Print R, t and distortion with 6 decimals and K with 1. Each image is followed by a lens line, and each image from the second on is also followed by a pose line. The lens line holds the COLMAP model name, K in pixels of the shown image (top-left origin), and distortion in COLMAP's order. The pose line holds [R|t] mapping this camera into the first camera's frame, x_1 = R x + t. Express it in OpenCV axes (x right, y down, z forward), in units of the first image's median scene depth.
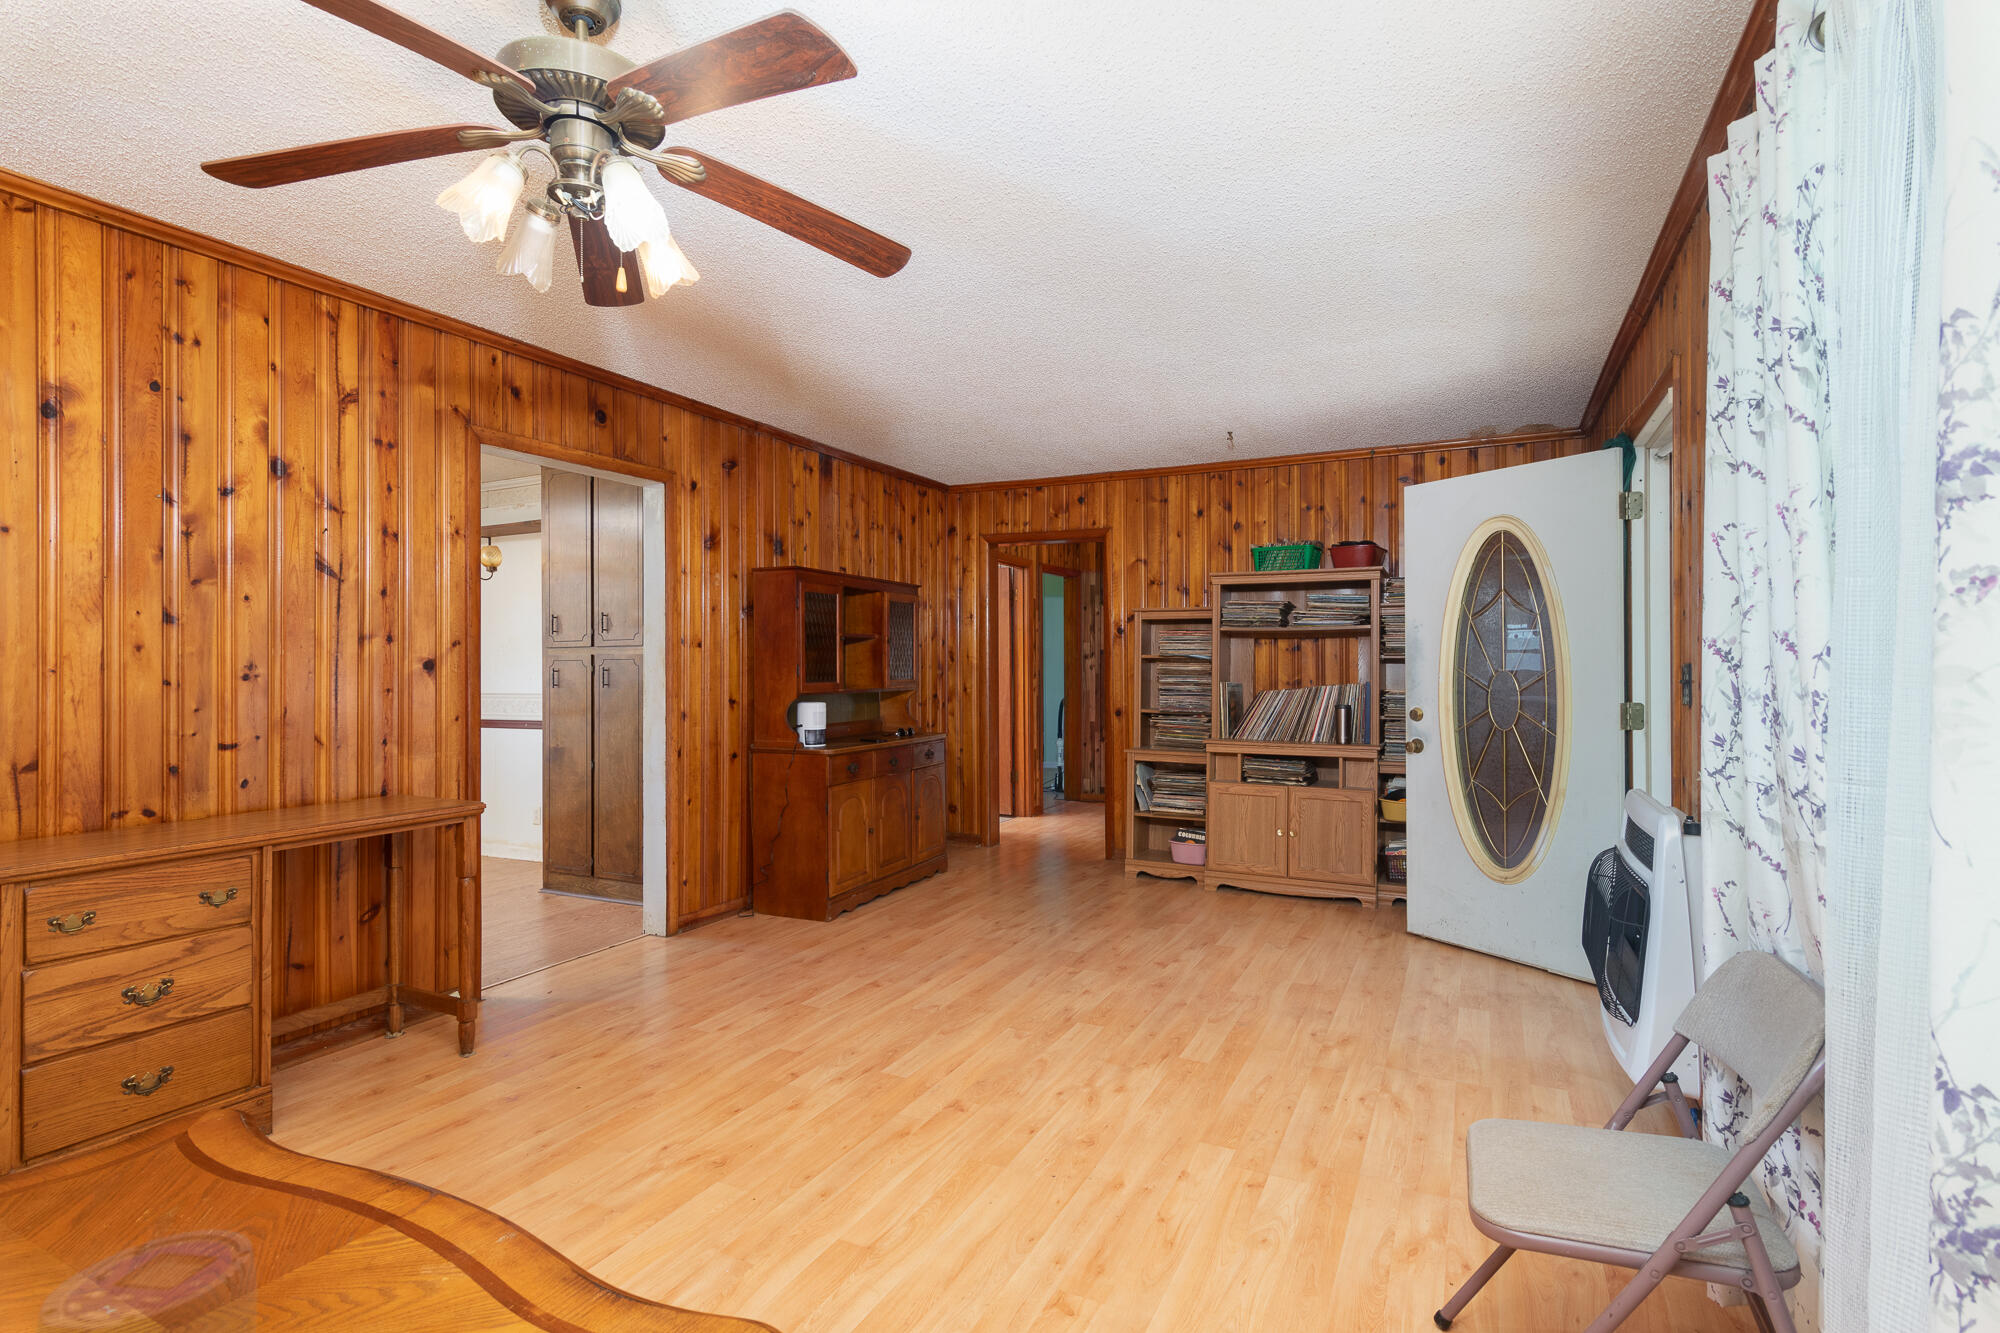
lens RADIAL K [[964.1, 0, 1000.0], [0, 964.1, 666.5], [0, 0, 1]] dist [-0.000108, 0.000021]
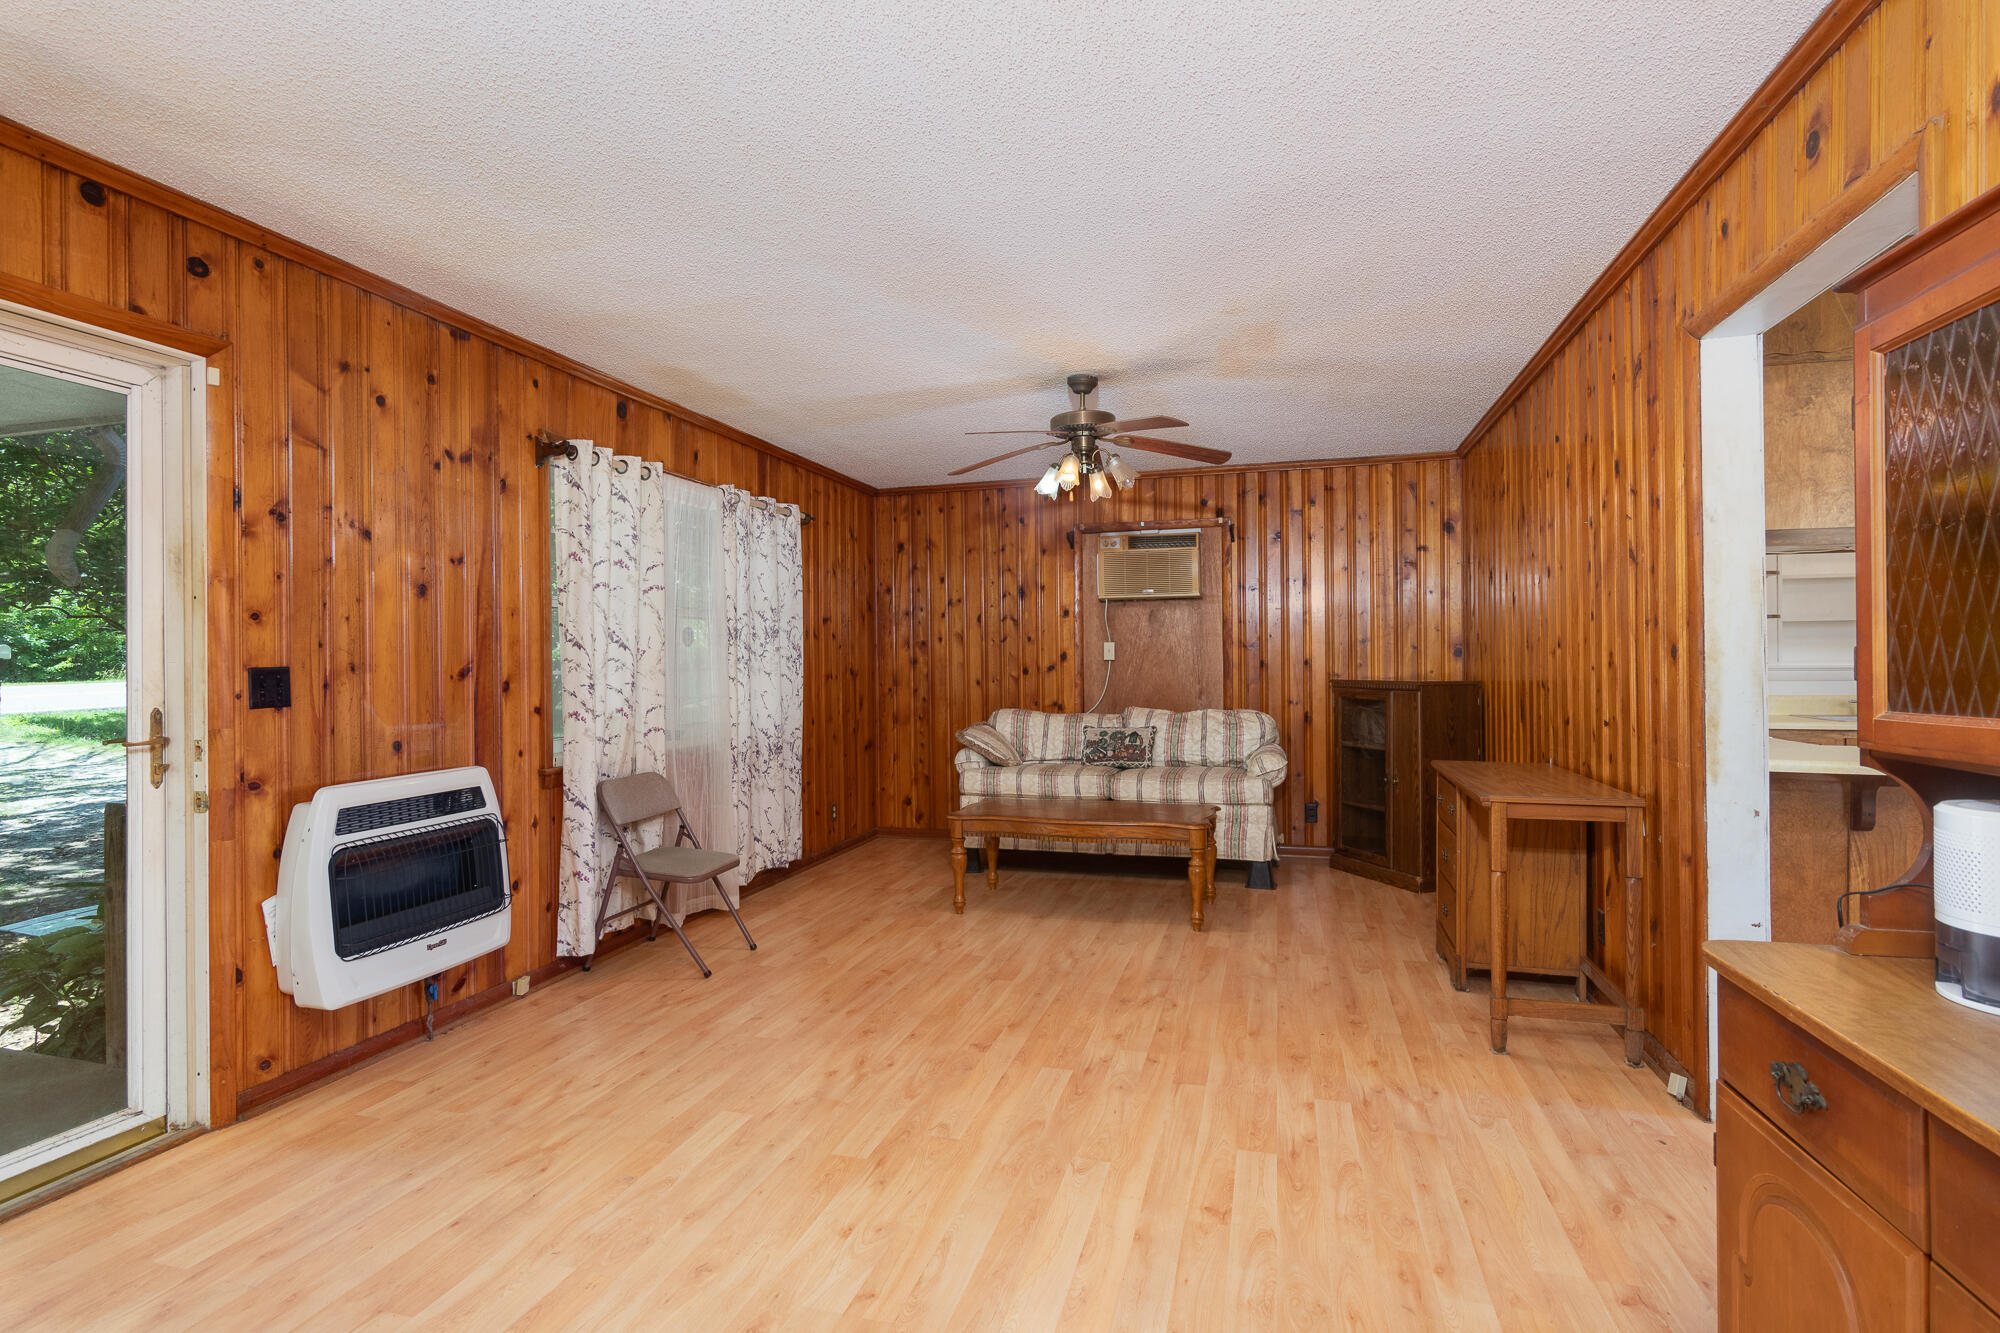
lens RADIAL K [[964.1, 0, 1000.0], [0, 964.1, 666.5], [0, 0, 1]] dist [-0.000108, 0.000021]
pose [[-0.983539, 0.012875, -0.180237, 0.121295], [0.012800, 0.999917, 0.001580, 0.003484], [0.180243, -0.000753, -0.983622, 1.938859]]
